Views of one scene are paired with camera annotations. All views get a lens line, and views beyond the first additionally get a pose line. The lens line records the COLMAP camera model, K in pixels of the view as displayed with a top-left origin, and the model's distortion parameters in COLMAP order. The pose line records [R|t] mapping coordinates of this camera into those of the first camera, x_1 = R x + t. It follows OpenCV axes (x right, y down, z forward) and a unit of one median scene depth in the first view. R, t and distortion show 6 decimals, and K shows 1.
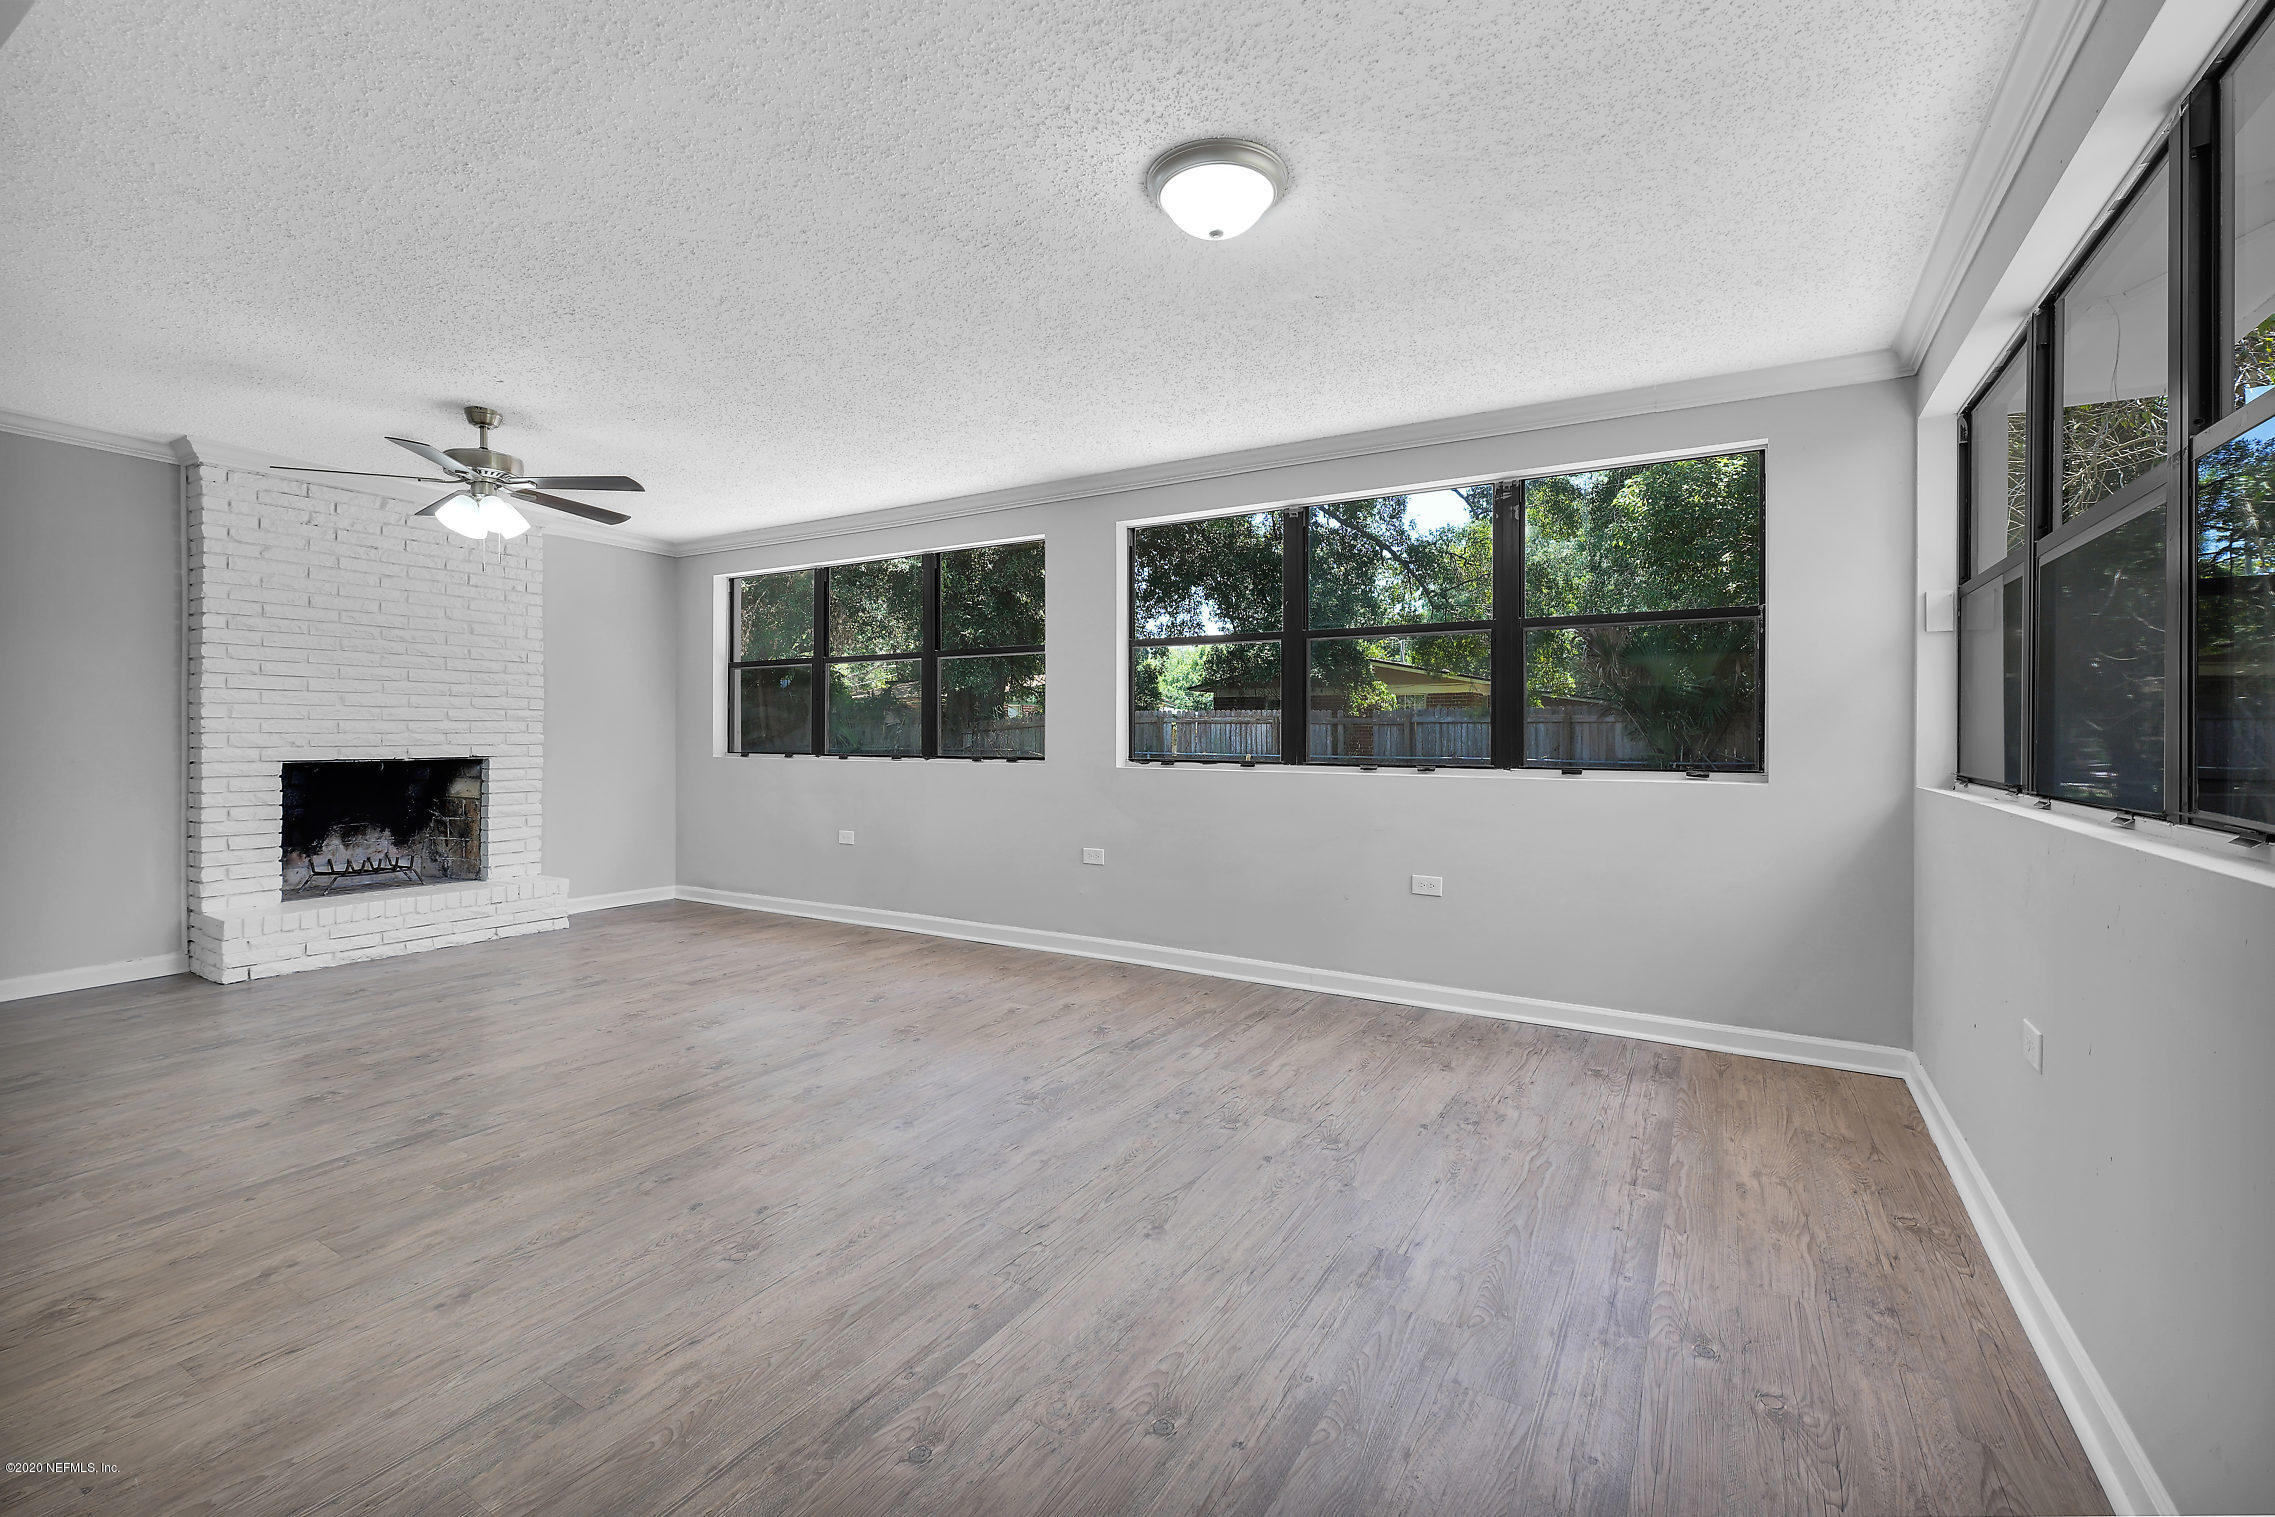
lens RADIAL K [[1003.0, 0, 1131.3], [0, 1003.0, 754.1], [0, 0, 1]] dist [0.001397, -0.000280]
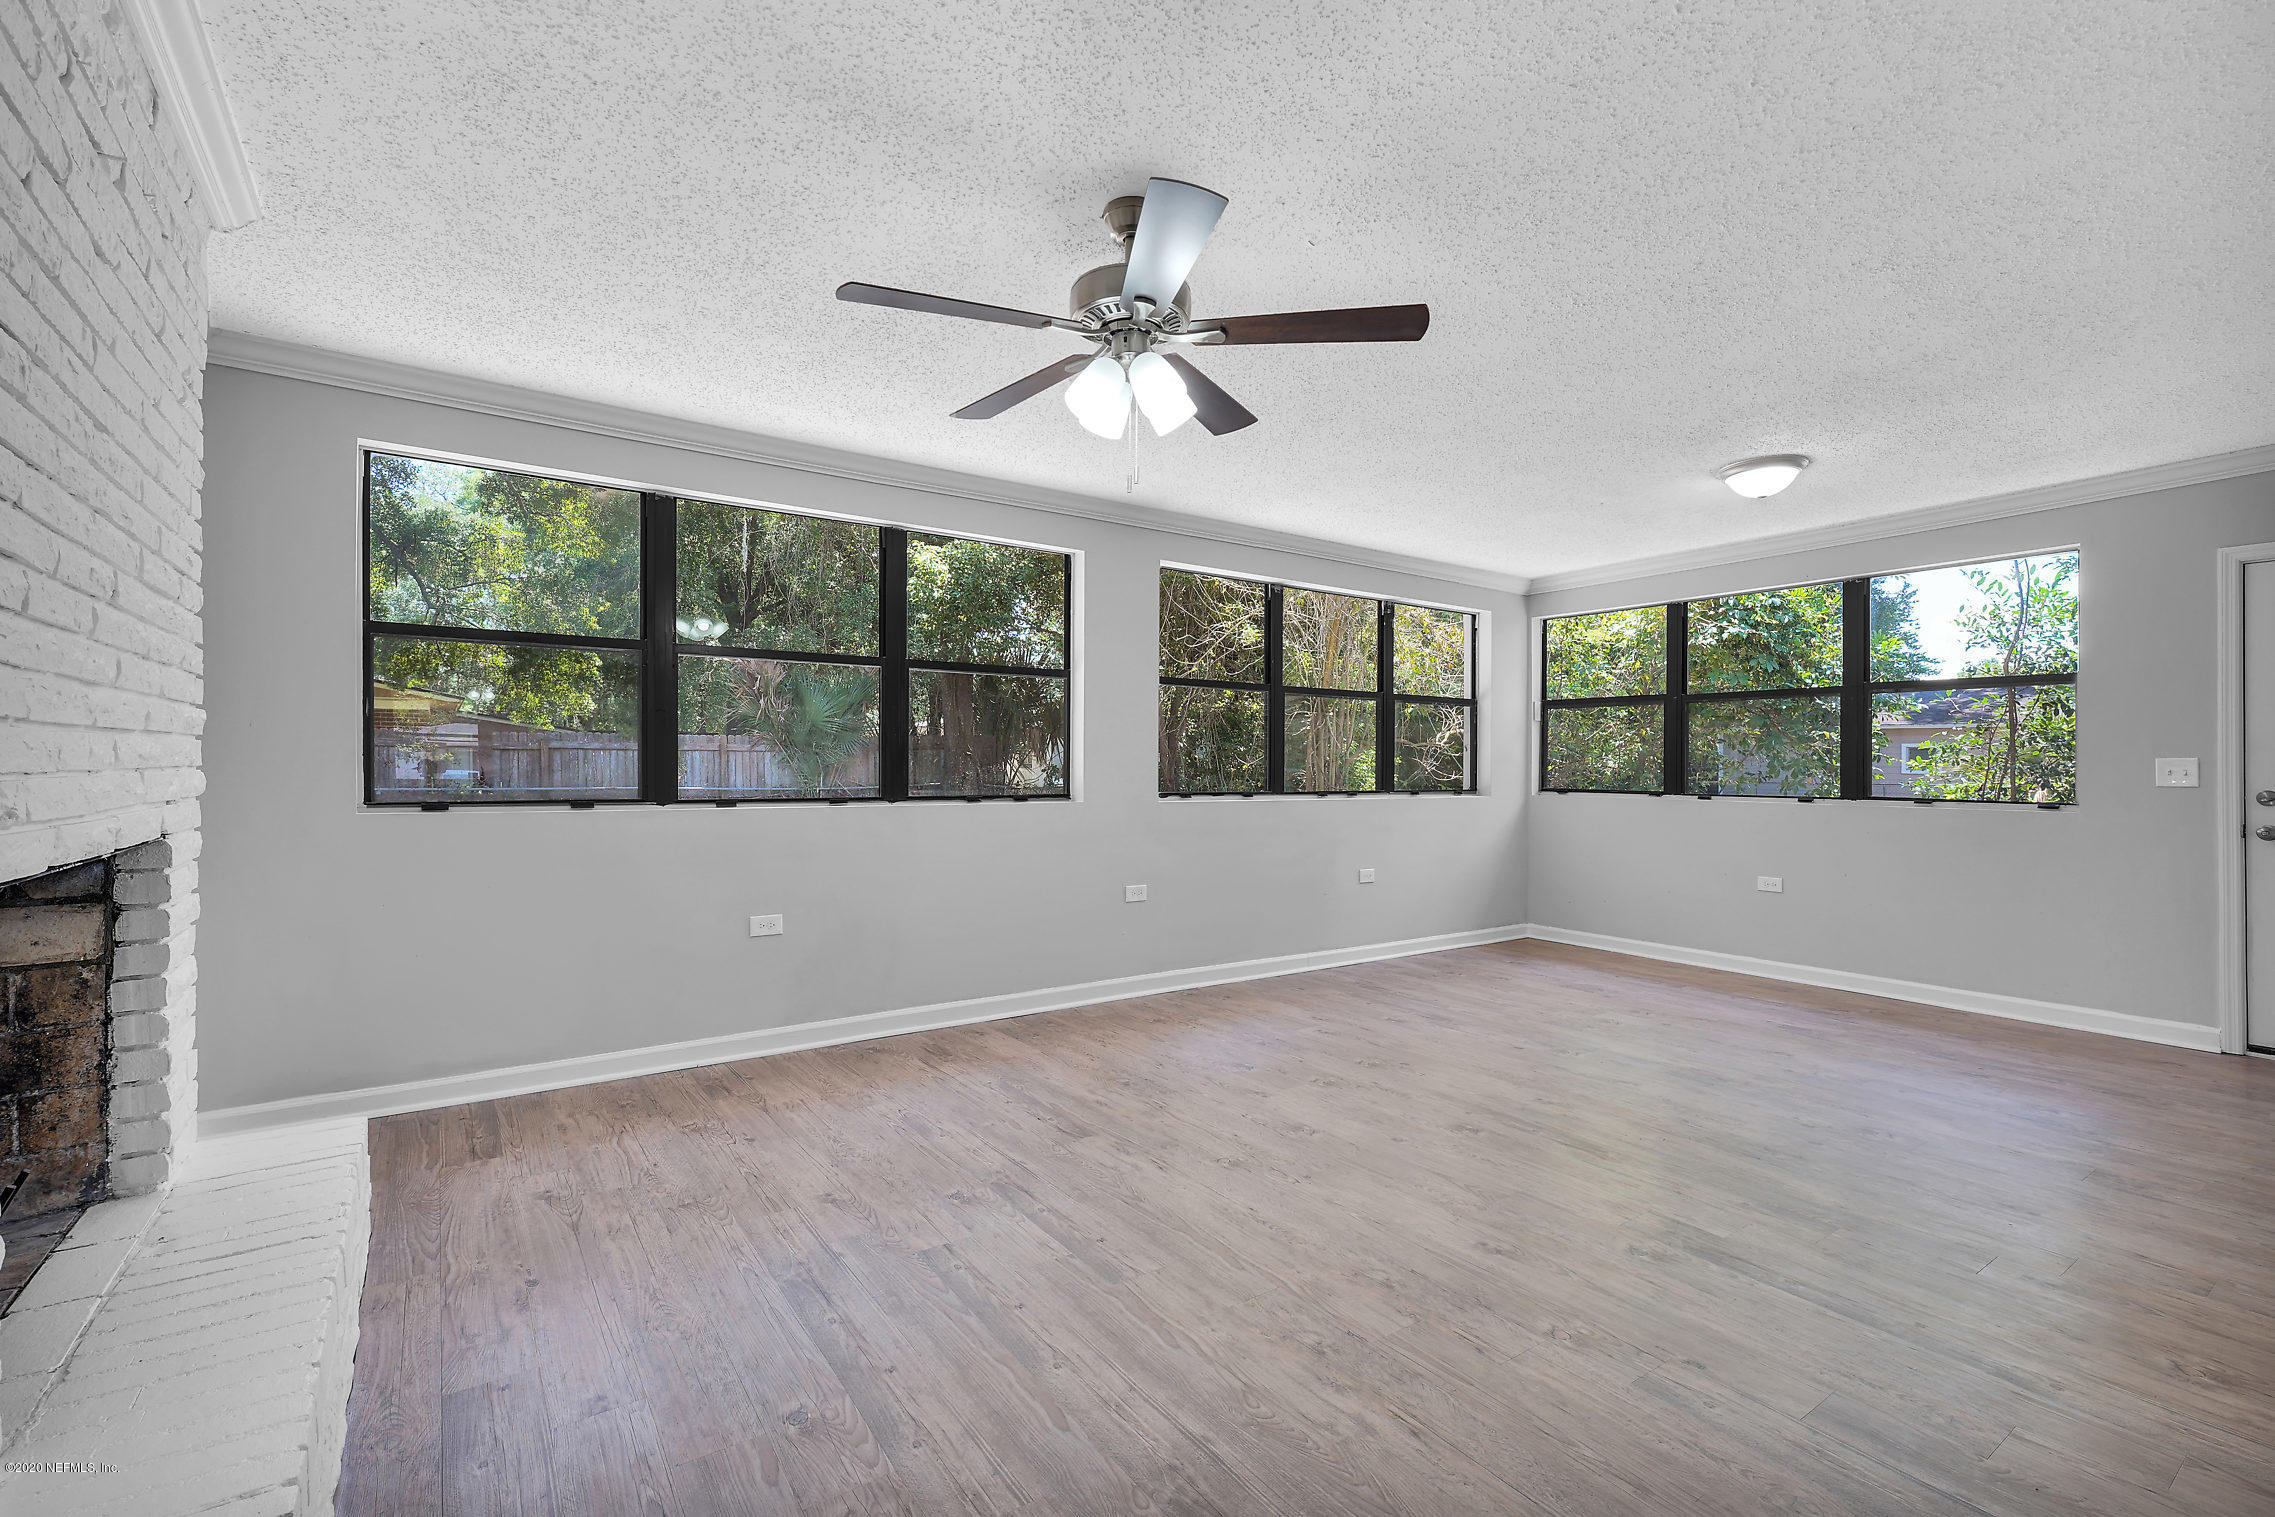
lens RADIAL K [[1003.0, 0, 1131.3], [0, 1003.0, 754.1], [0, 0, 1]] dist [0.001397, -0.000280]
pose [[0.391512, 0.013741, 0.920071, -1.298068], [0.020017, 0.999525, -0.023446, -0.015397], [-0.919955, 0.027596, 0.391050, 0.860424]]
